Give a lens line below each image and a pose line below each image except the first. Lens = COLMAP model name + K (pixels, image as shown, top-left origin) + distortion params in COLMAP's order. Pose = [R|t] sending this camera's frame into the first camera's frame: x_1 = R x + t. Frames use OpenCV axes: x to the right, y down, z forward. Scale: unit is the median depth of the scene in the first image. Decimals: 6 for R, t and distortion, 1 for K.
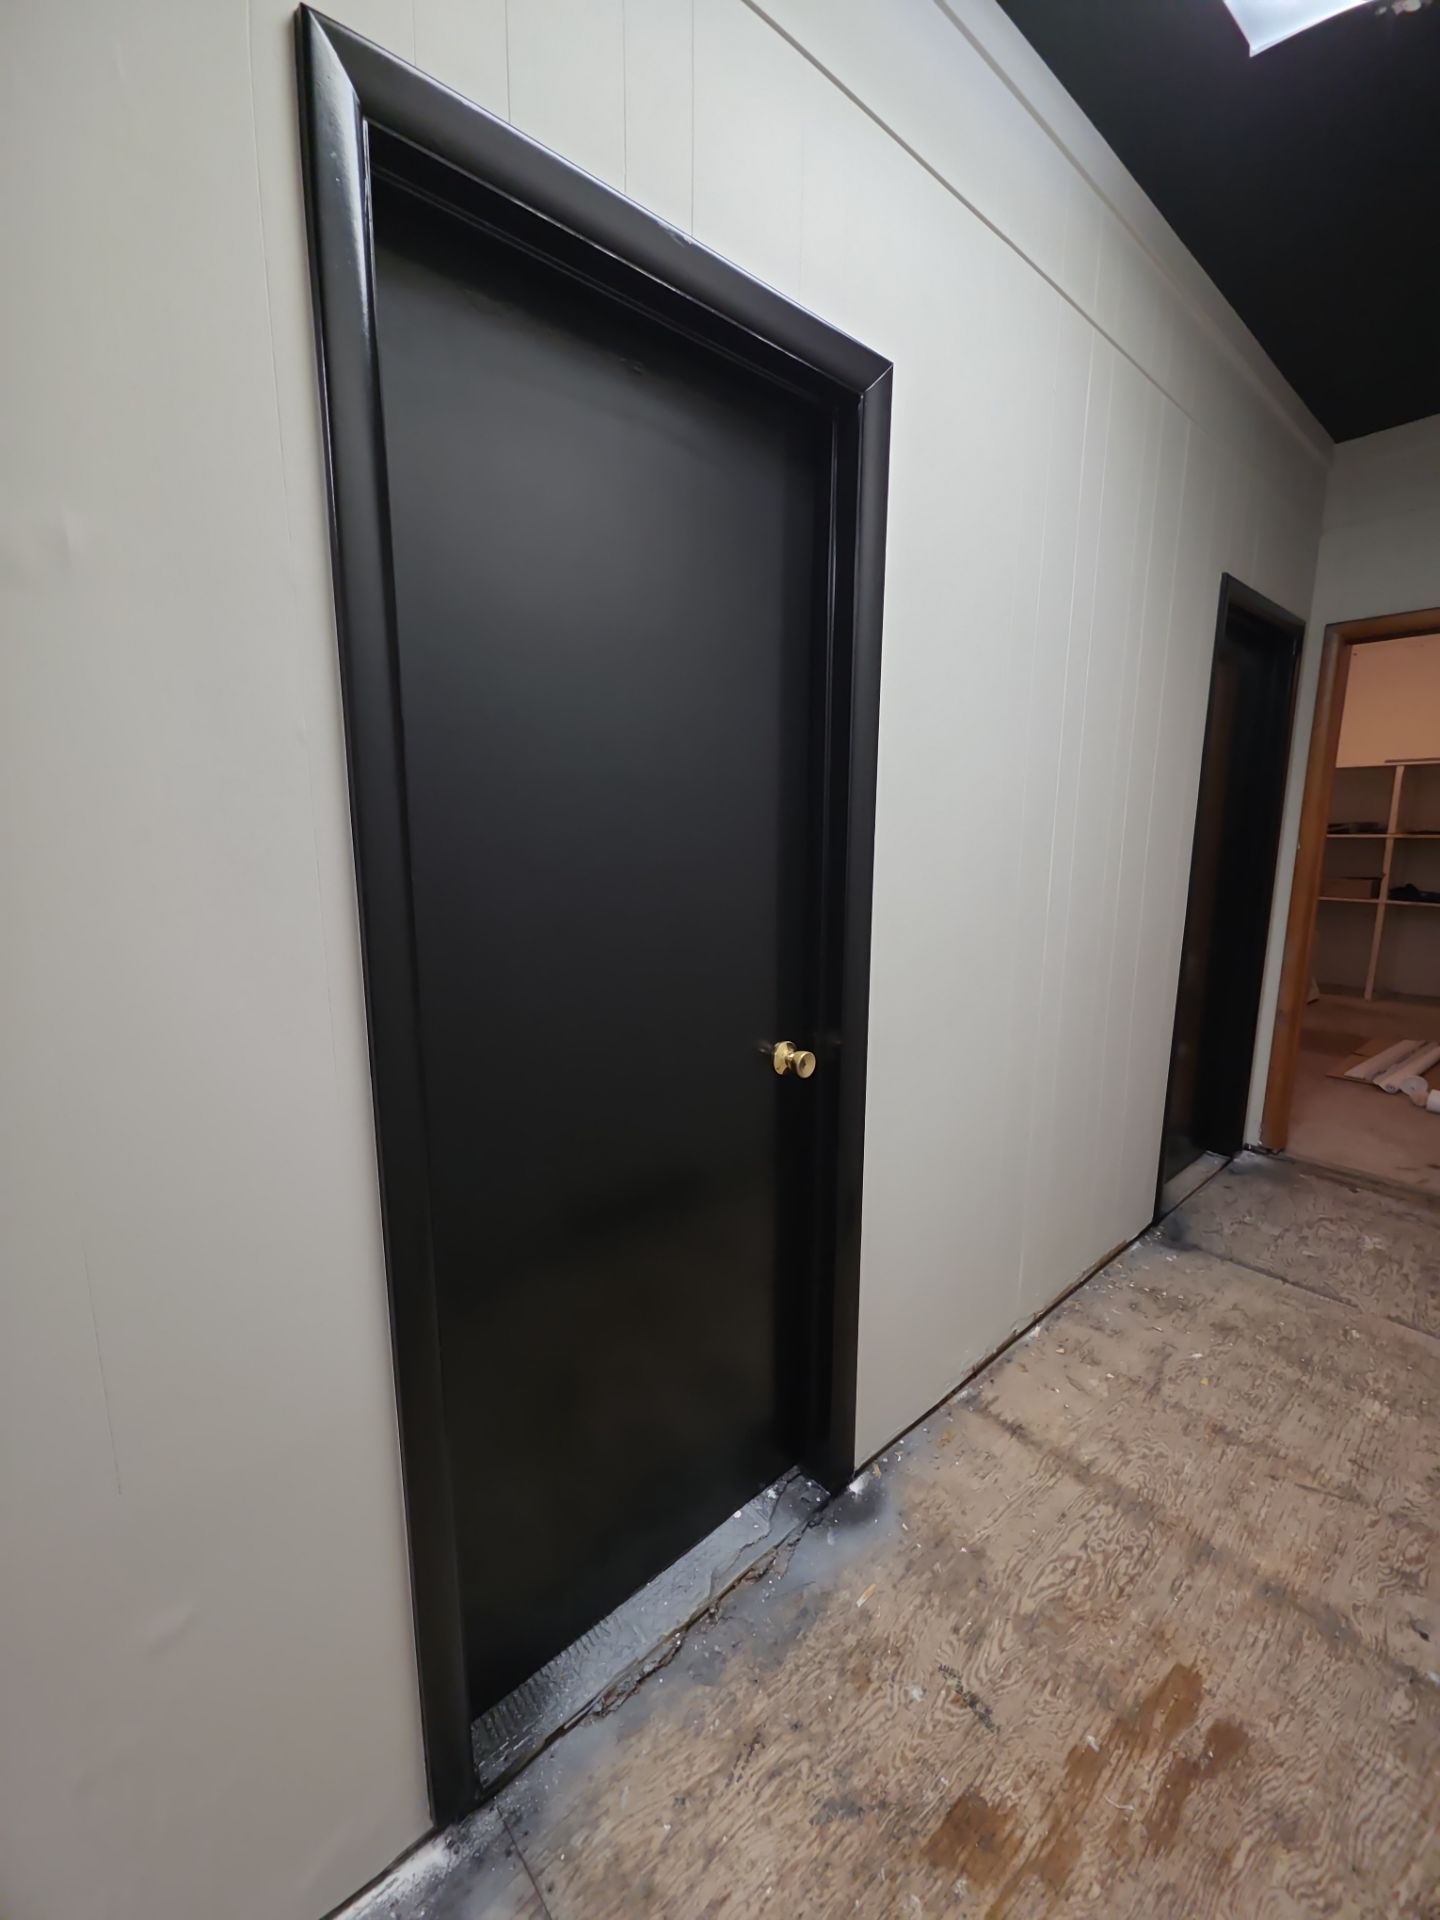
lens RADIAL K [[766.6, 0, 703.0], [0, 766.6, 951.3], [0, 0, 1]] dist [0.008237, -0.006837]
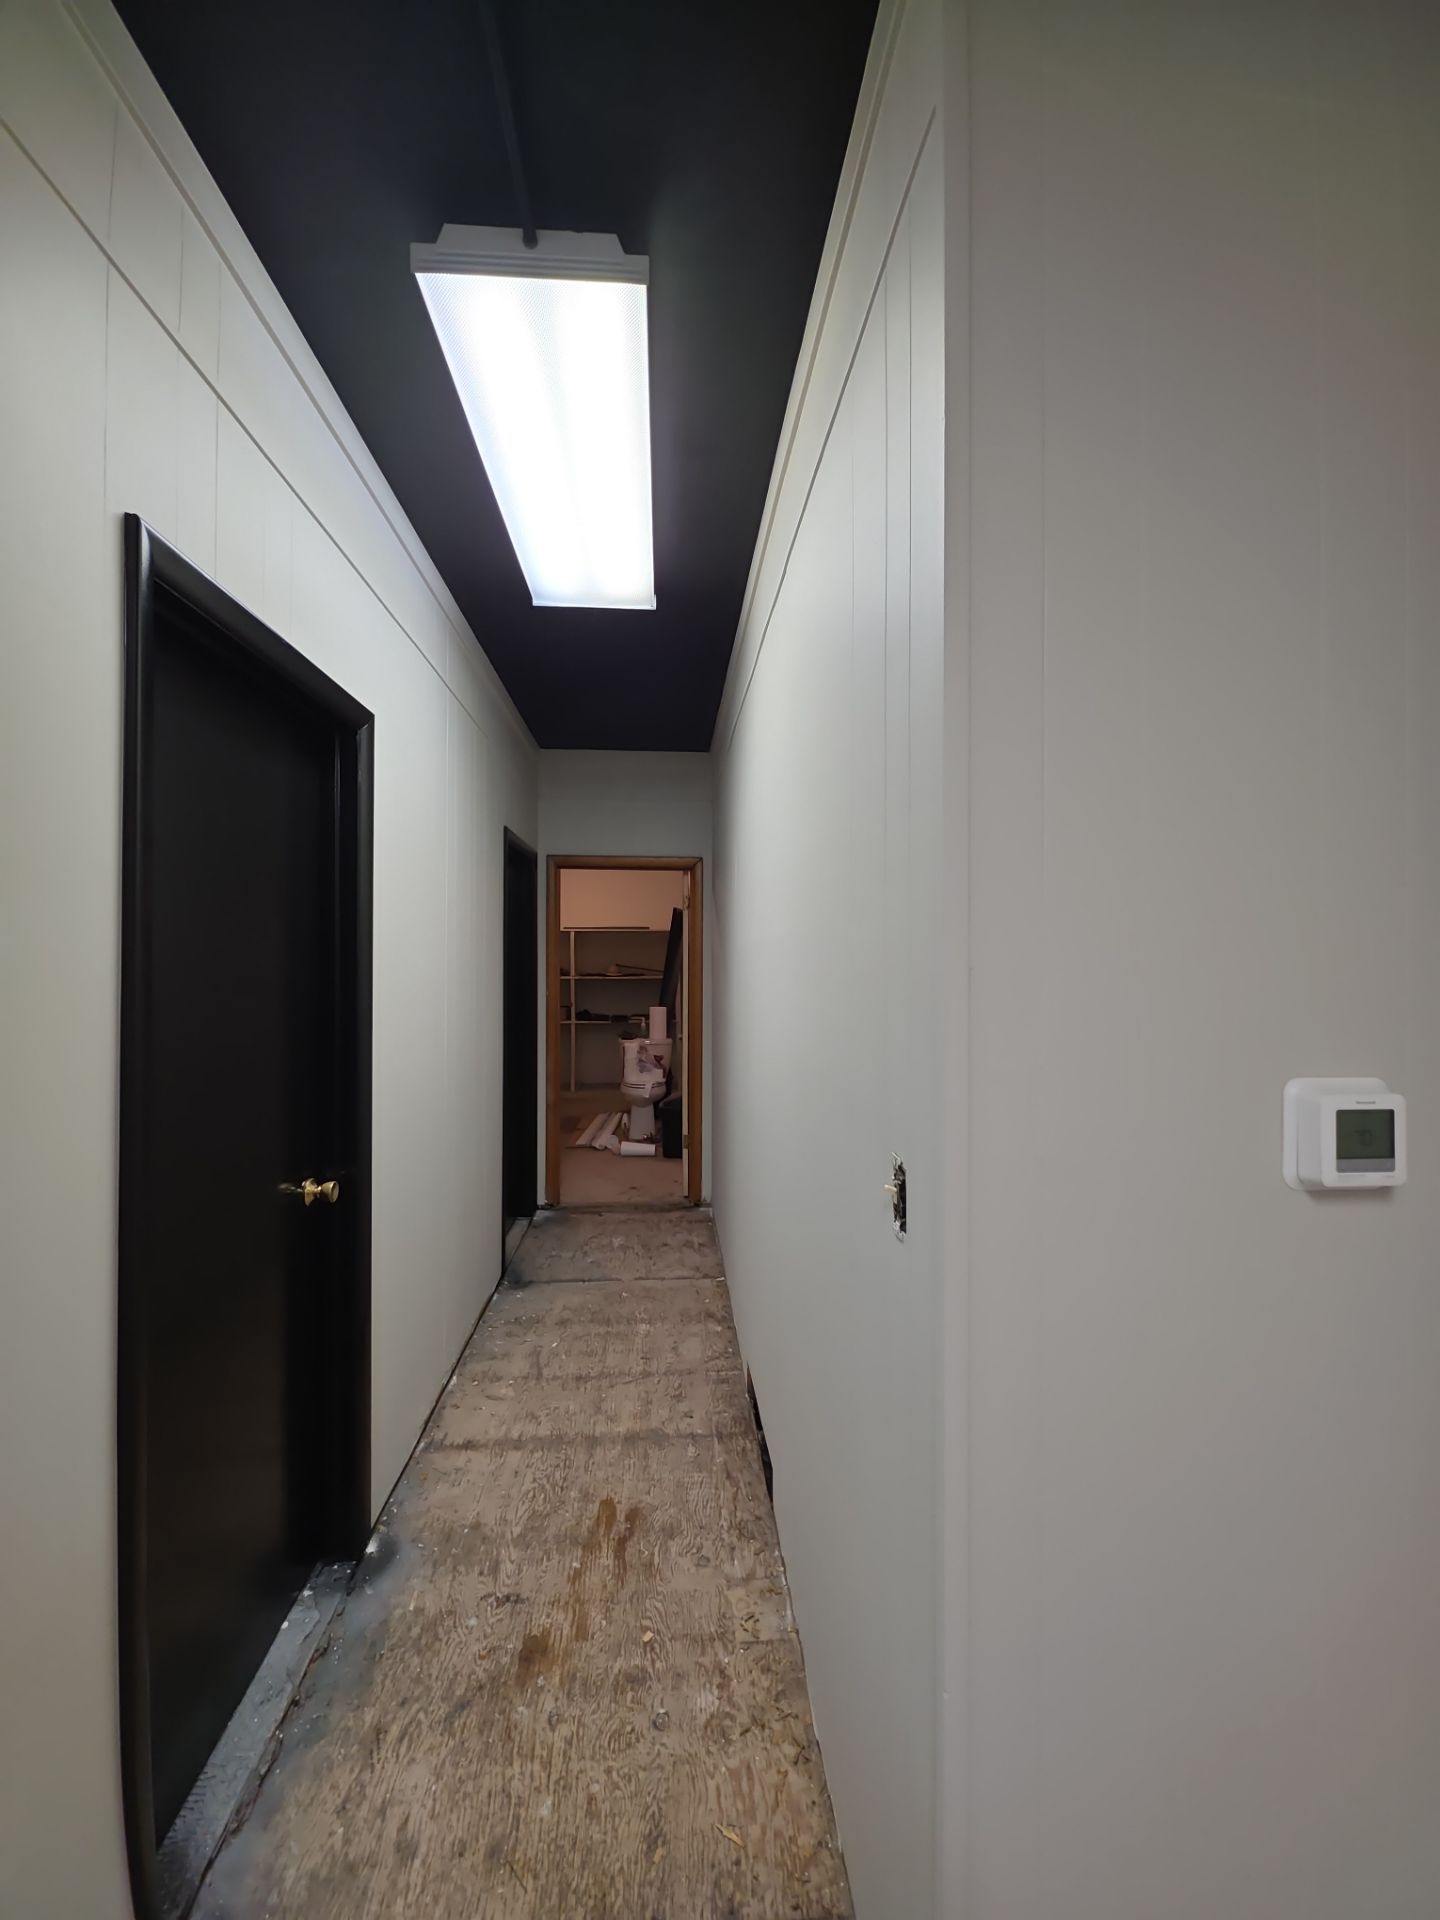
lens RADIAL K [[766.6, 0, 715.0], [0, 766.6, 950.4], [0, 0, 1]] dist [0.008237, -0.006837]
pose [[0.591609, 0.005811, 0.806204, -0.550273], [0.136473, 0.984822, -0.107245, -0.027204], [-0.794590, 0.173472, 0.581837, -0.348860]]
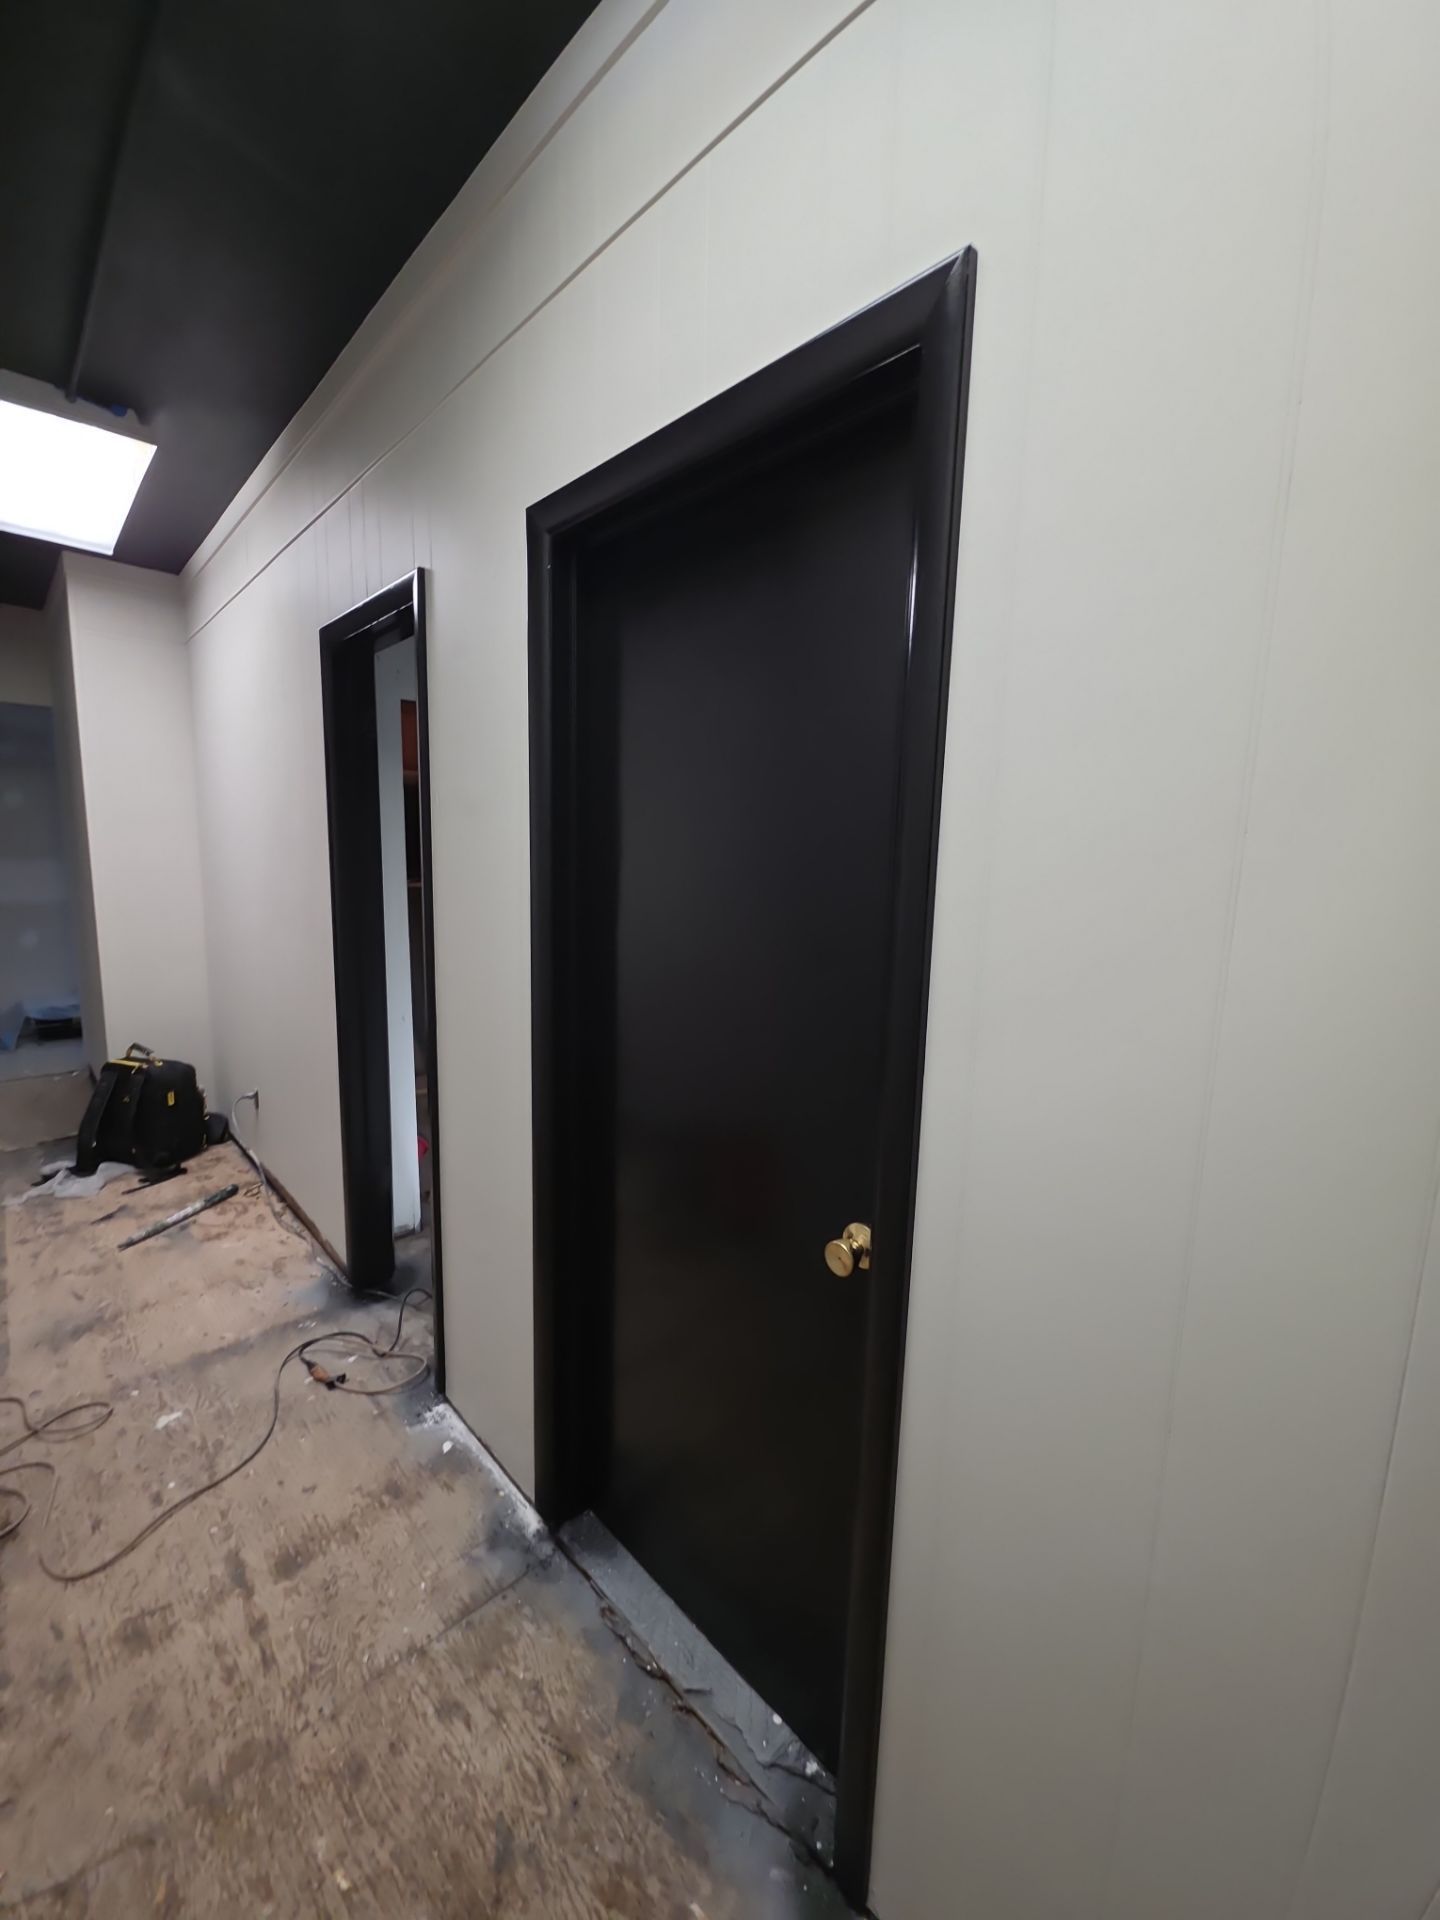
lens RADIAL K [[766.6, 0, 718.6], [0, 766.6, 946.5], [0, 0, 1]] dist [0.008237, -0.006837]
pose [[0.057129, 0.152122, -0.986709, 0.863939], [-0.188832, 0.972131, 0.138941, -0.254620], [0.980346, 0.178385, 0.084262, 0.797418]]
